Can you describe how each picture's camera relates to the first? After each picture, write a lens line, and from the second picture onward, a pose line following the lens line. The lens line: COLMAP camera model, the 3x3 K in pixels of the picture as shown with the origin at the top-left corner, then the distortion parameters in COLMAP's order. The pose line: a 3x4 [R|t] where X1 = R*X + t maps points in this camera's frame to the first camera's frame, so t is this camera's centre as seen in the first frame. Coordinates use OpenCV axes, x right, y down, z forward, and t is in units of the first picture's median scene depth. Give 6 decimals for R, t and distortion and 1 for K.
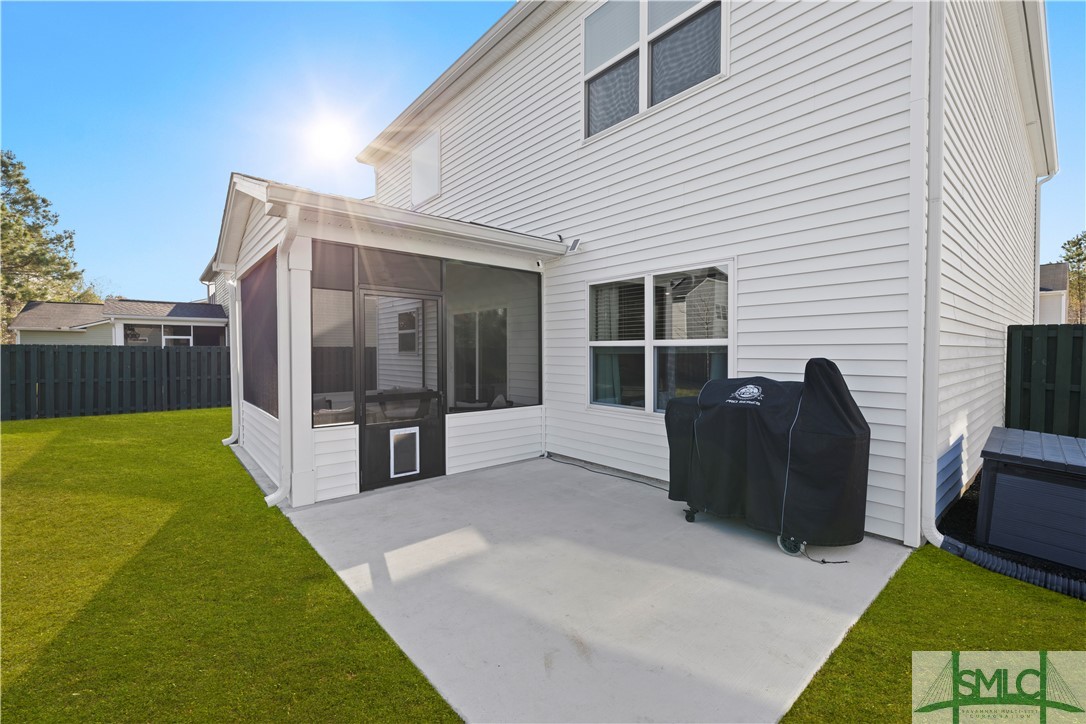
lens RADIAL K [[459.9, 0, 543.0], [0, 459.9, 362.0], [0, 0, 1]] dist [-0.000382, -0.000004]
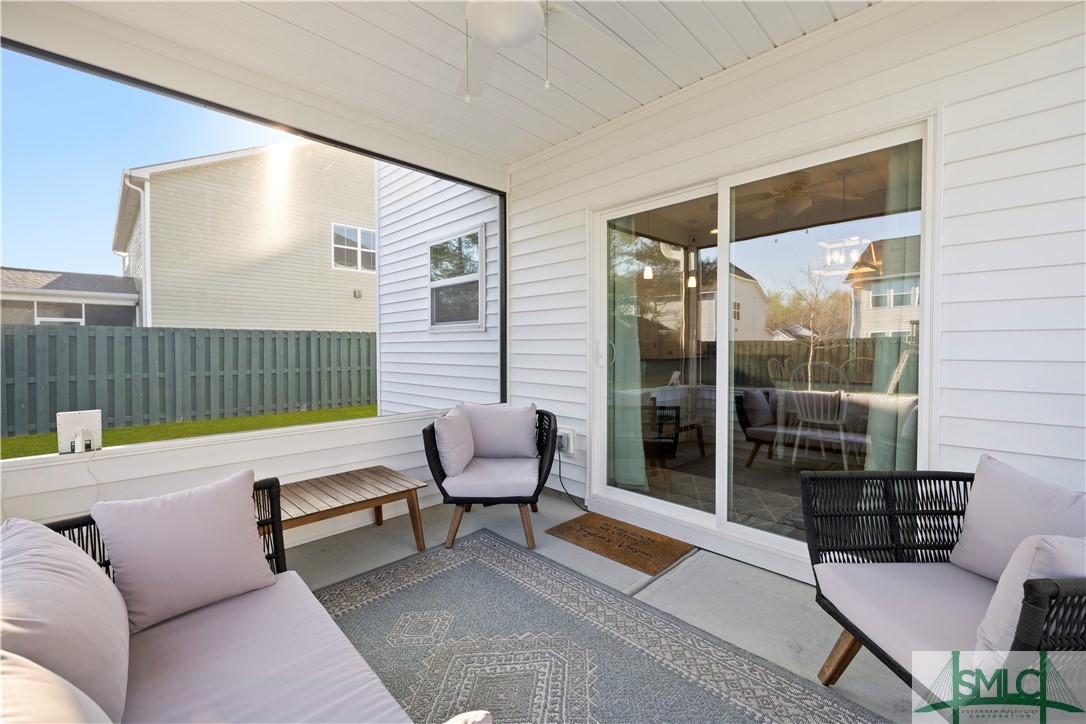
lens RADIAL K [[455.8, 0, 540.7], [0, 455.8, 348.0], [0, 0, 1]] dist [-0.000453, 0.000341]
pose [[0.997464, -0.002525, 0.071133, -0.116978], [0.003983, 0.999785, -0.020369, 0.005761], [-0.071066, 0.020600, 0.997259, 0.258374]]
